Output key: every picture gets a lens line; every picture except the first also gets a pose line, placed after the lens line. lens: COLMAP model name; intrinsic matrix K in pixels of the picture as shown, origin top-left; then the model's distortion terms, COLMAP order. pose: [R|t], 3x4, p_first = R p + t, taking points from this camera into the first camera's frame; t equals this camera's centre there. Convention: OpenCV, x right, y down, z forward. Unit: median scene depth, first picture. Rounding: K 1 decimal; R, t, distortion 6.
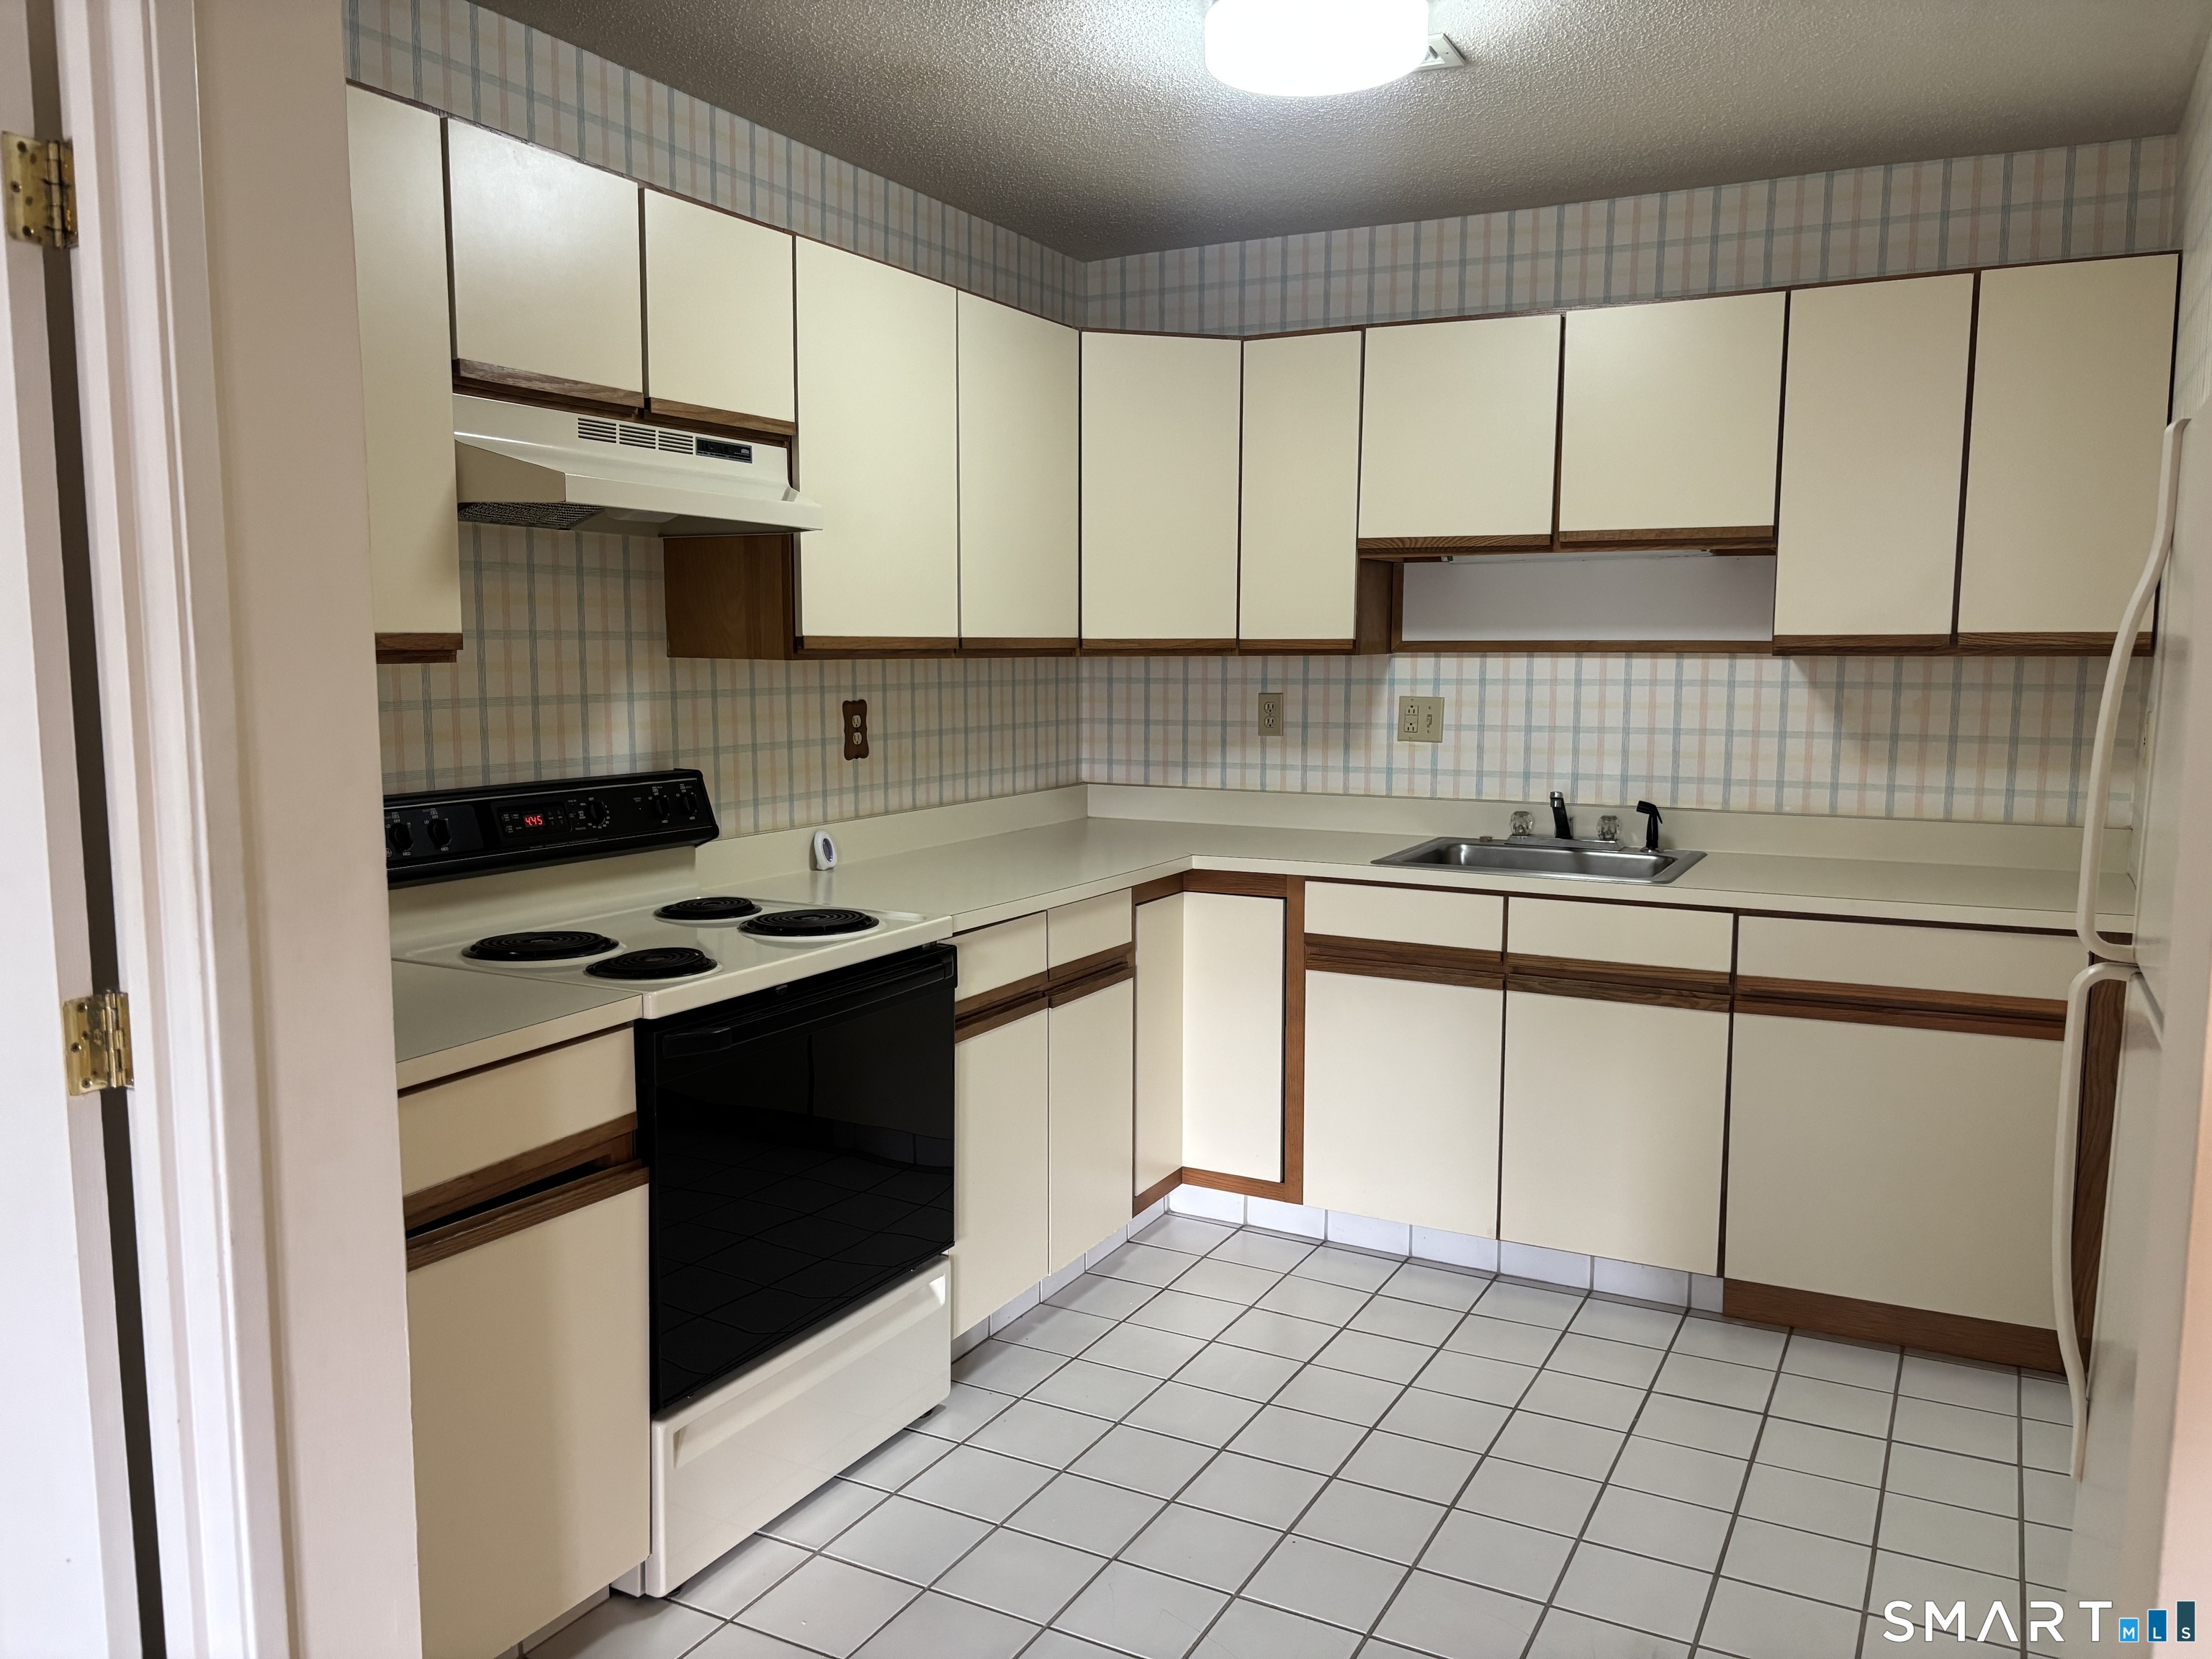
lens RADIAL K [[1673.4, 0, 1090.2], [0, 1673.4, 840.6], [0, 0, 1]] dist [0.122253, -0.220933]
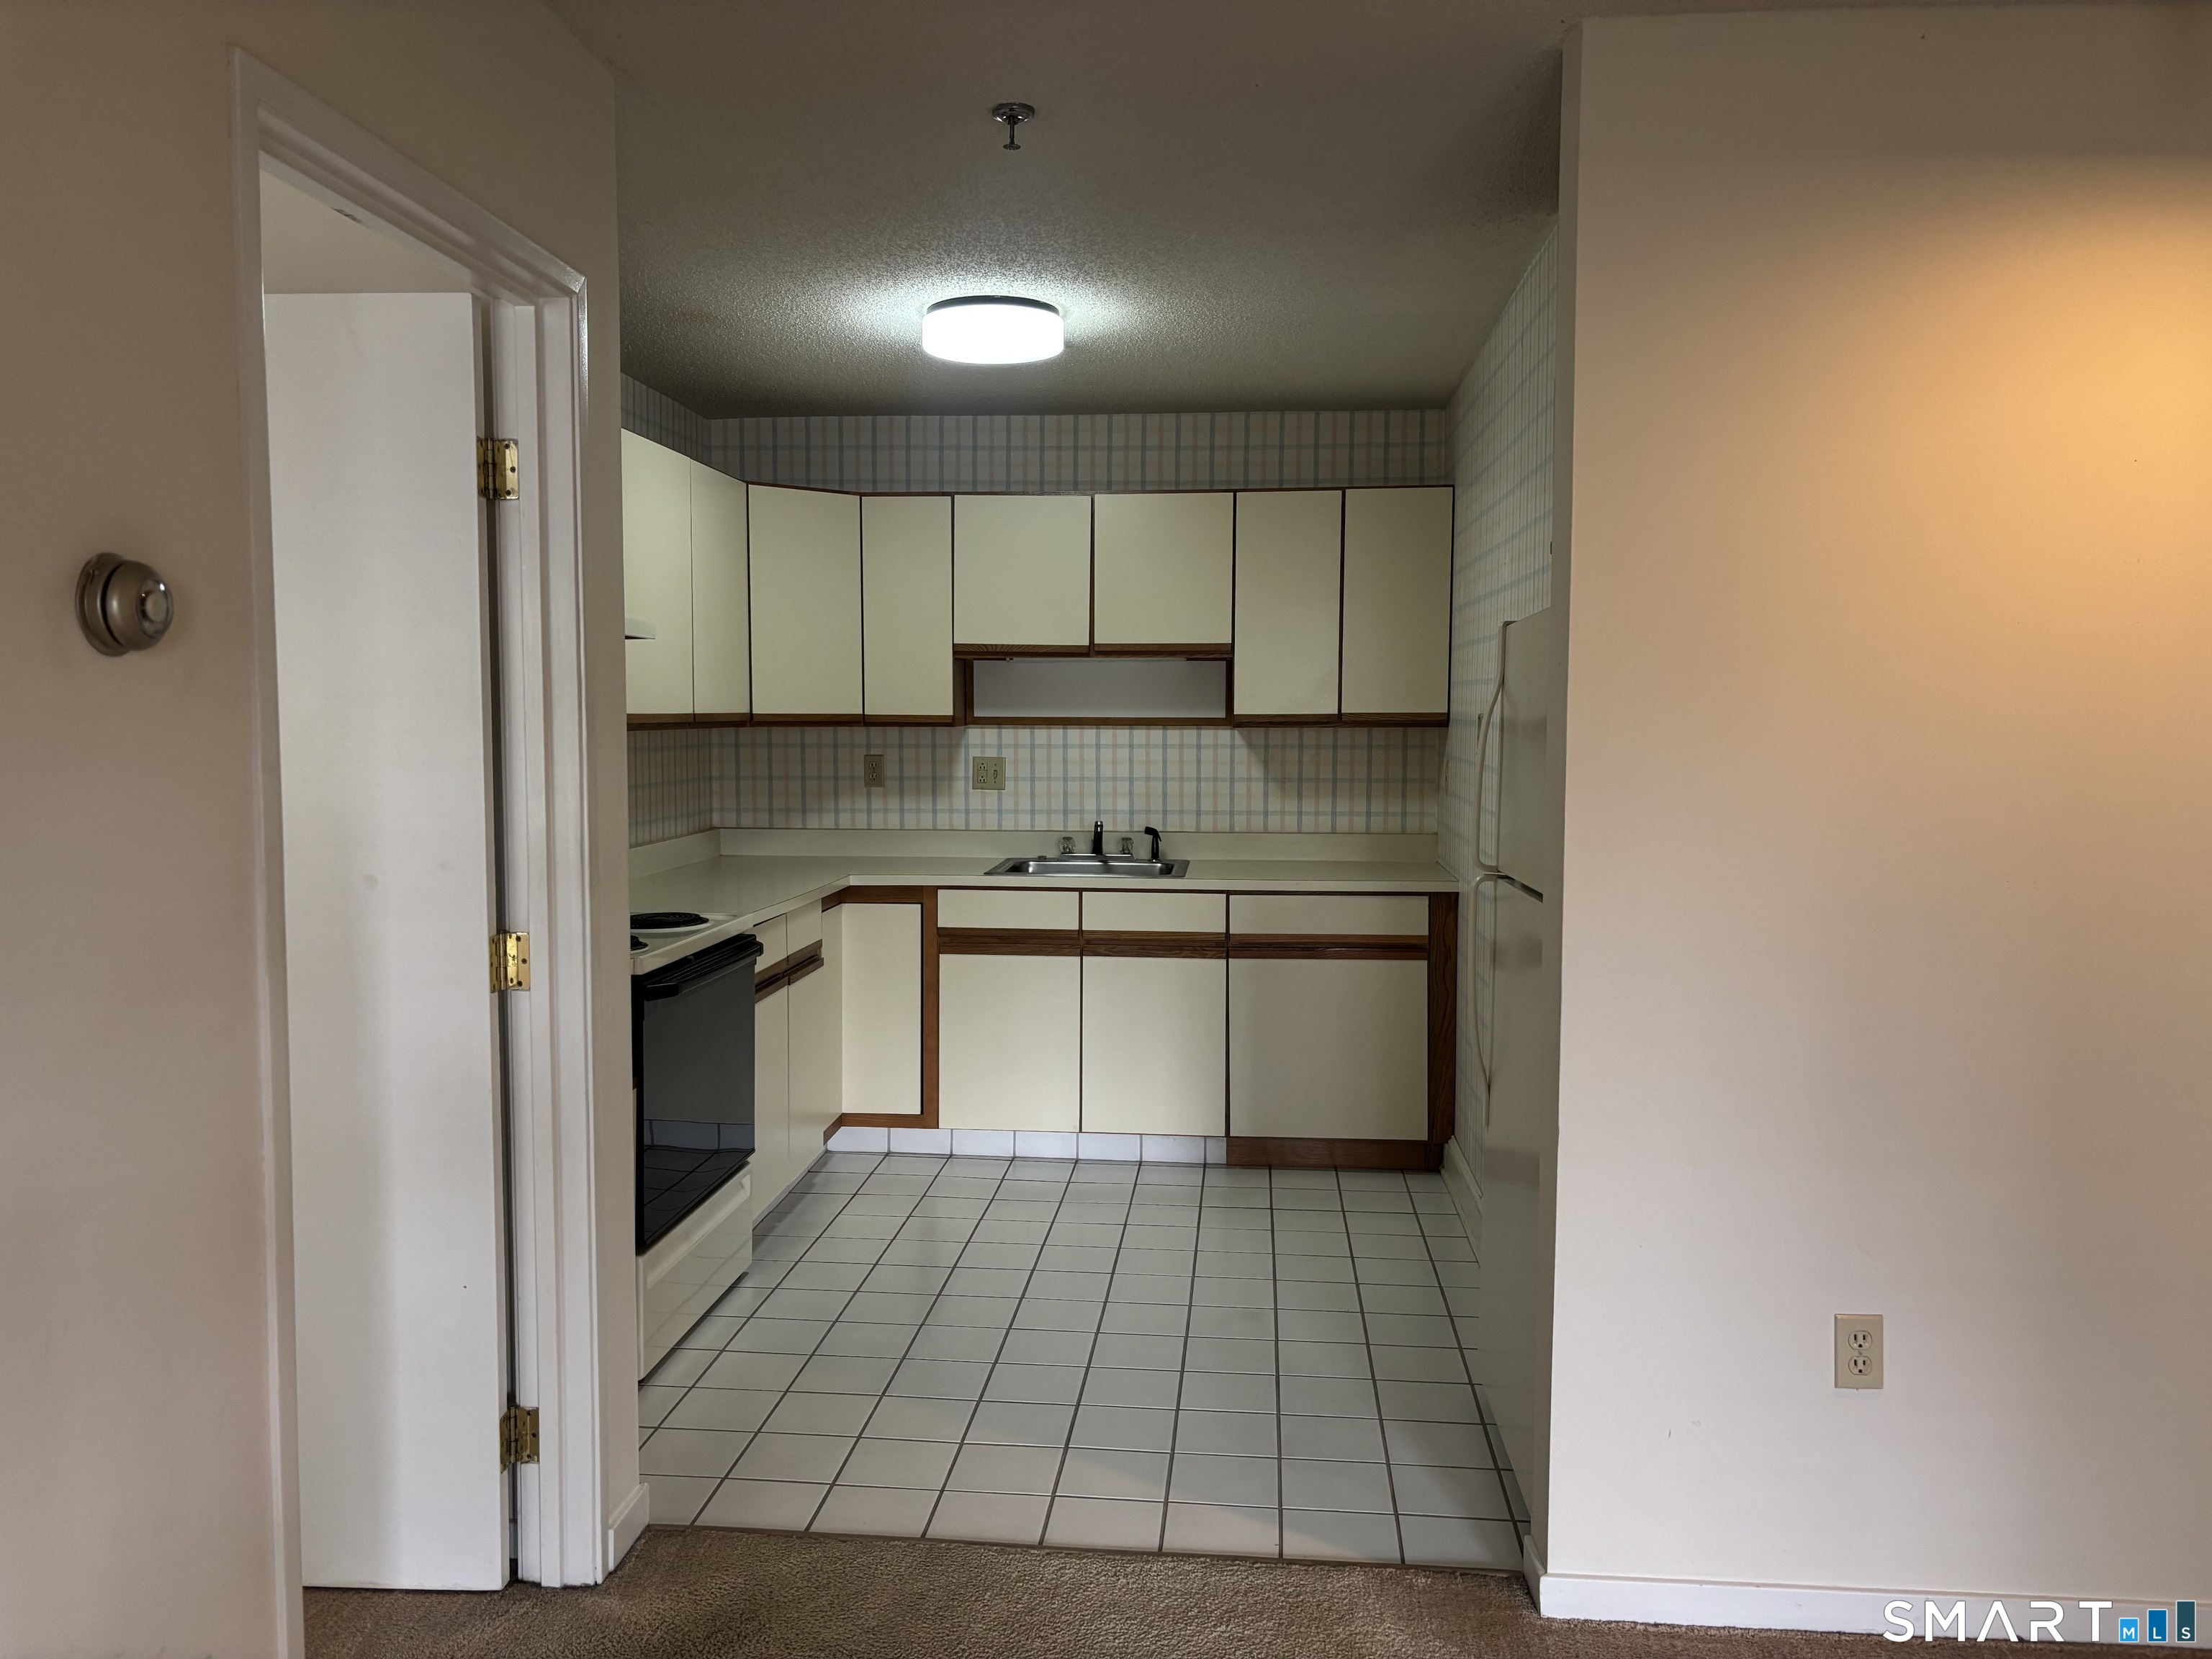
lens RADIAL K [[1711.5, 0, 1077.0], [0, 1711.5, 826.6], [0, 0, 1]] dist [0.290828, -0.479267]
pose [[0.923987, -0.025022, 0.381604, -0.301405], [0.043703, 0.998229, -0.040366, 0.034251], [-0.379918, 0.053975, 0.923444, -0.350701]]
